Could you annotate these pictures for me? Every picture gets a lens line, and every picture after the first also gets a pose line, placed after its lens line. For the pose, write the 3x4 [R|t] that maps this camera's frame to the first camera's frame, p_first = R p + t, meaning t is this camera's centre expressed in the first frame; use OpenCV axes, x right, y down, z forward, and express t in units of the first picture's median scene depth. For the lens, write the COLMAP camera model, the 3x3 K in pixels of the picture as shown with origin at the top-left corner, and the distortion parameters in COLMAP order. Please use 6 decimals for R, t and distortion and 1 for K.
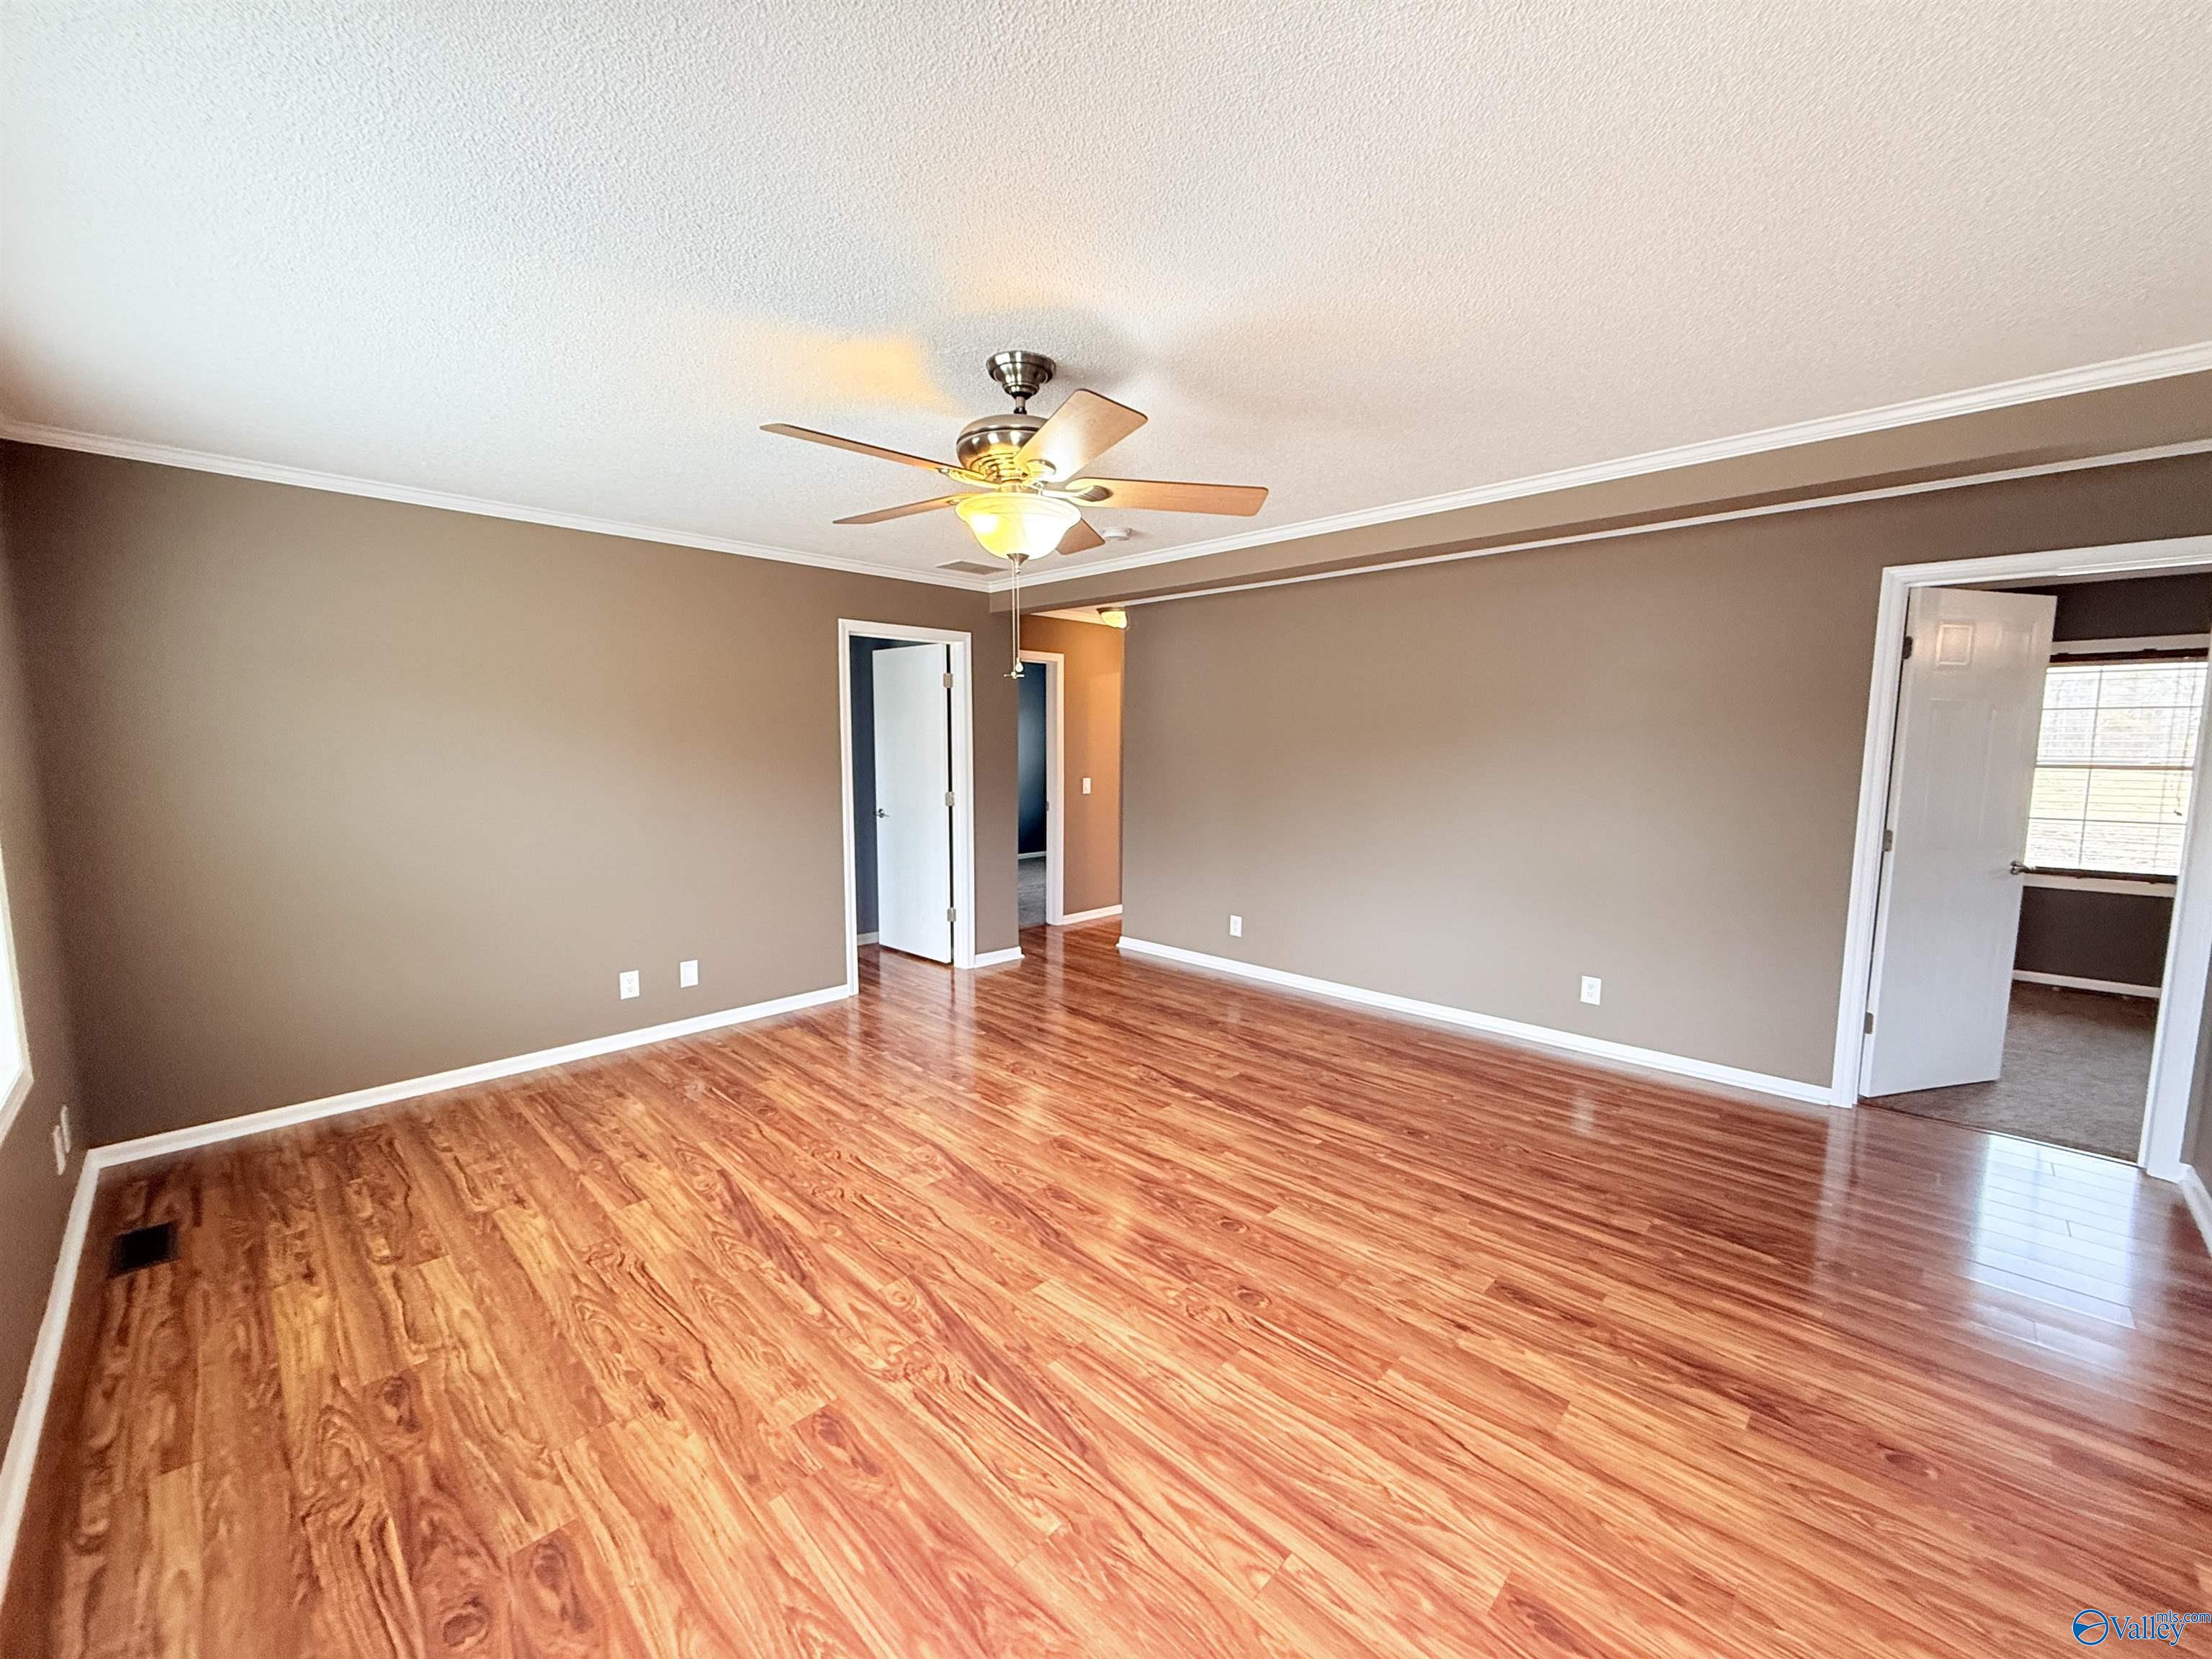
lens RADIAL K [[873.4, 0, 1092.1], [0, 873.4, 820.1], [0, 0, 1]] dist [0.000058, -0.000050]
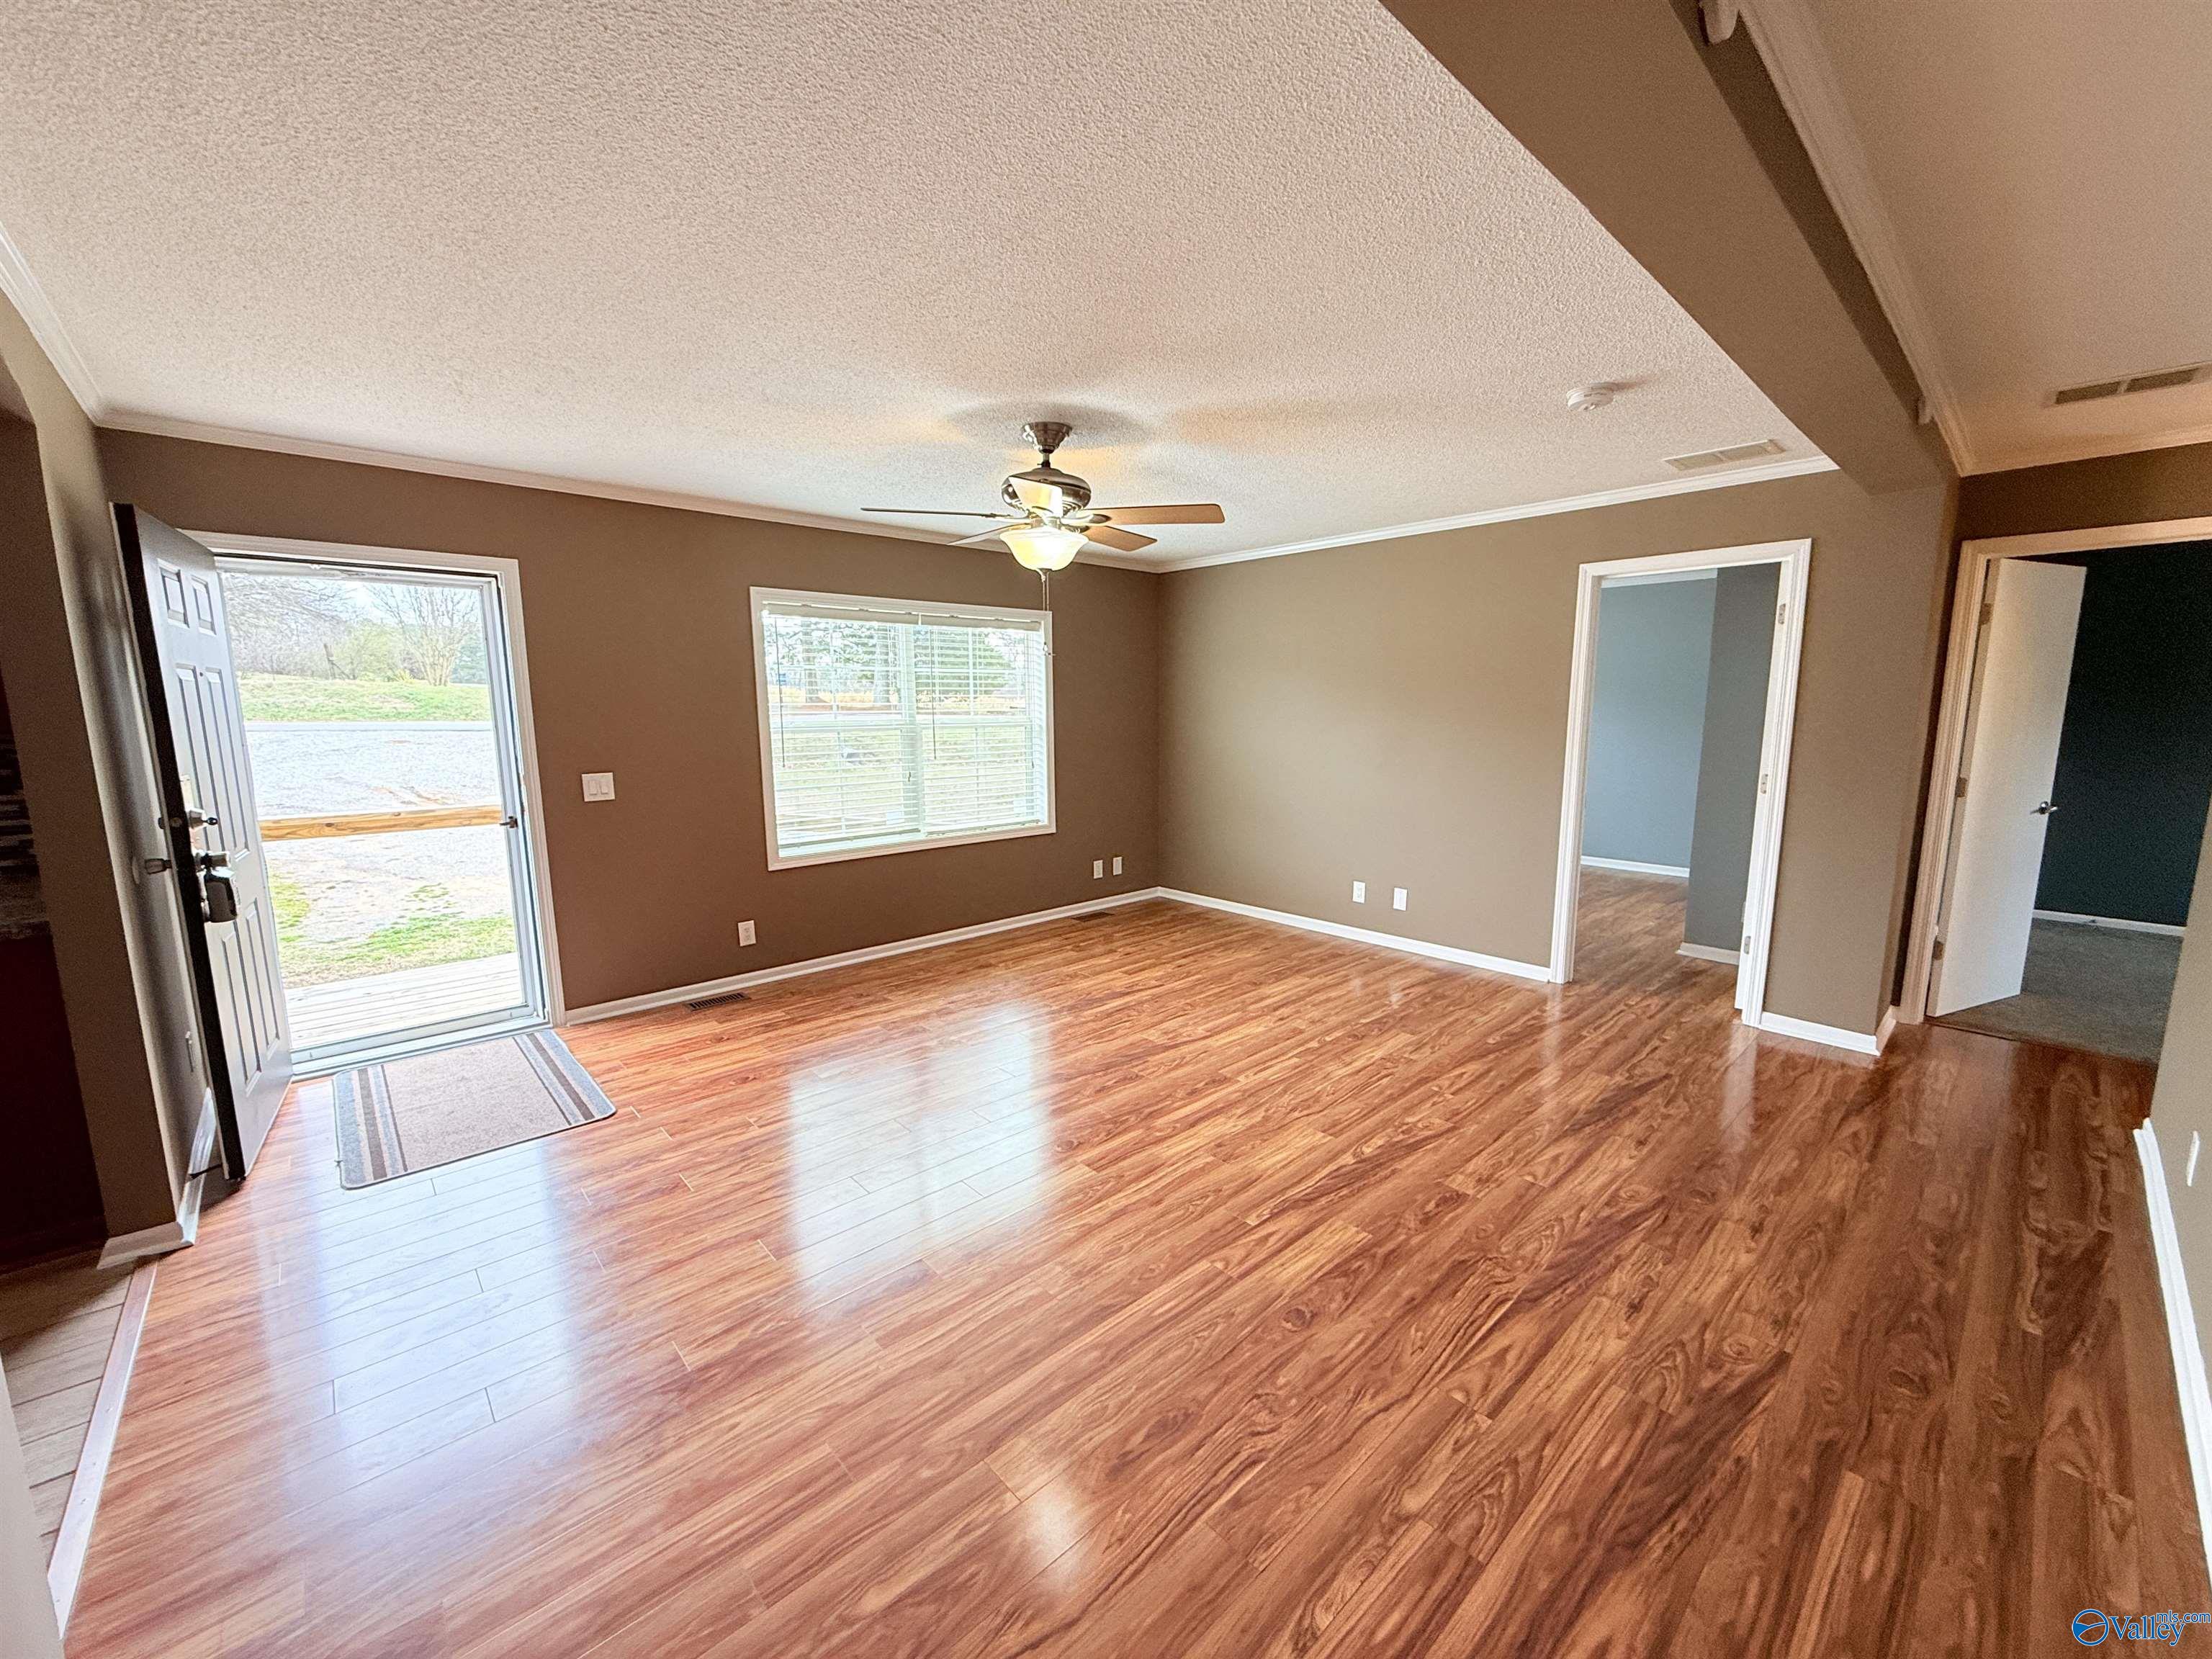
lens RADIAL K [[873.4, 0, 1111.7], [0, 873.4, 823.5], [0, 0, 1]] dist [0.000058, -0.000050]
pose [[-0.043906, 0.133541, -0.990070, 0.946448], [-0.090089, 0.986459, 0.137049, -0.070278], [0.994965, 0.095212, -0.031281, 0.838485]]
